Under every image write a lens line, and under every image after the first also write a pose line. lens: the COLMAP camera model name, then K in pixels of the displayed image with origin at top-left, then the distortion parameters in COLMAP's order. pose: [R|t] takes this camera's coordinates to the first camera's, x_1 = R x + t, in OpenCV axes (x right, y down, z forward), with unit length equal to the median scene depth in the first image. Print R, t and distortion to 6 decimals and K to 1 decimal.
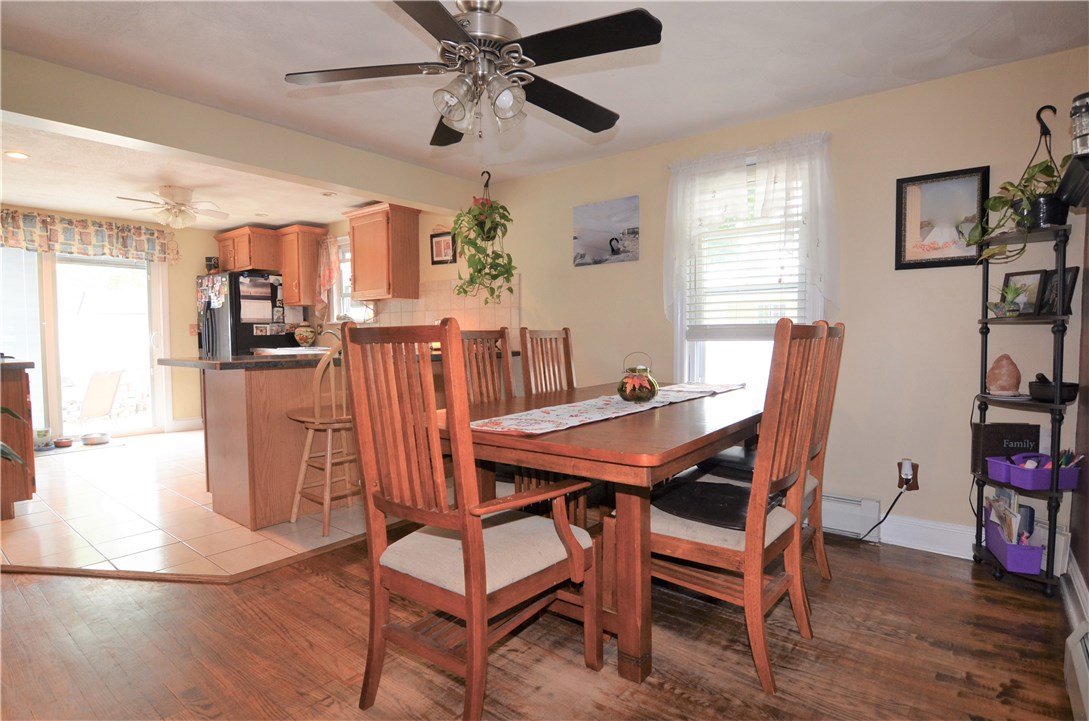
lens RADIAL K [[550.5, 0, 544.5], [0, 550.5, 360.5], [0, 0, 1]] dist [-0.000210, -0.014794]
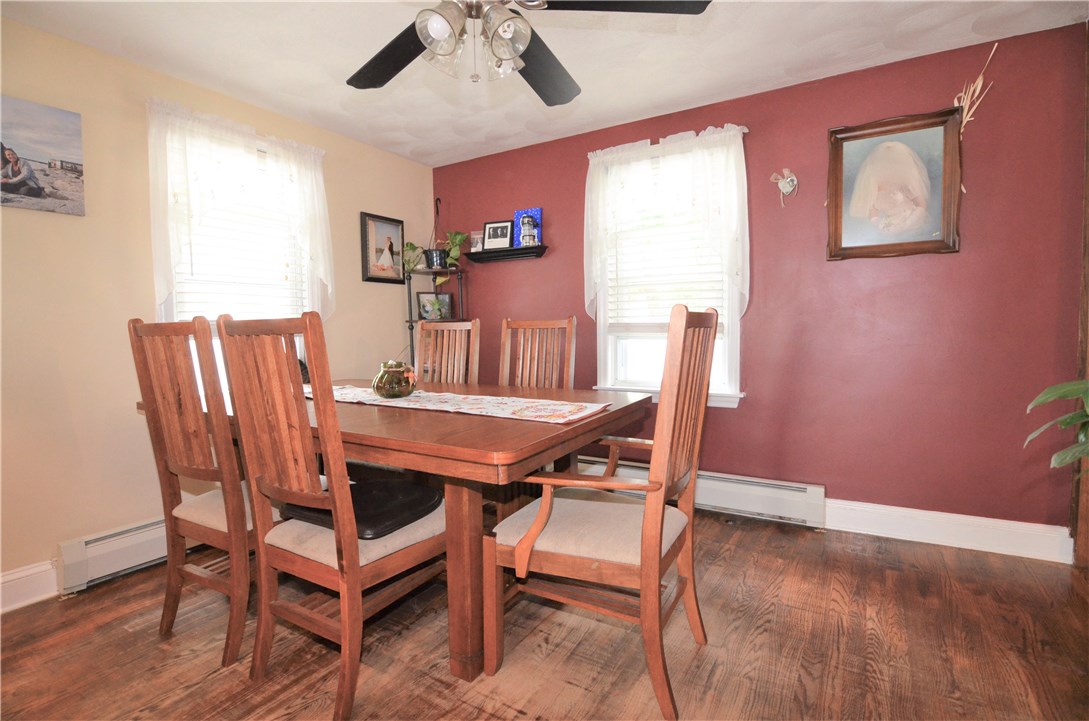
lens RADIAL K [[525.5, 0, 544.5], [0, 525.5, 360.5], [0, 0, 1]] dist [-0.000289, -0.014395]
pose [[-0.135773, -0.054391, 0.989246, -0.343210], [0.063066, 0.995992, 0.063418, -0.014613], [-0.988731, 0.070999, -0.131798, 0.385838]]
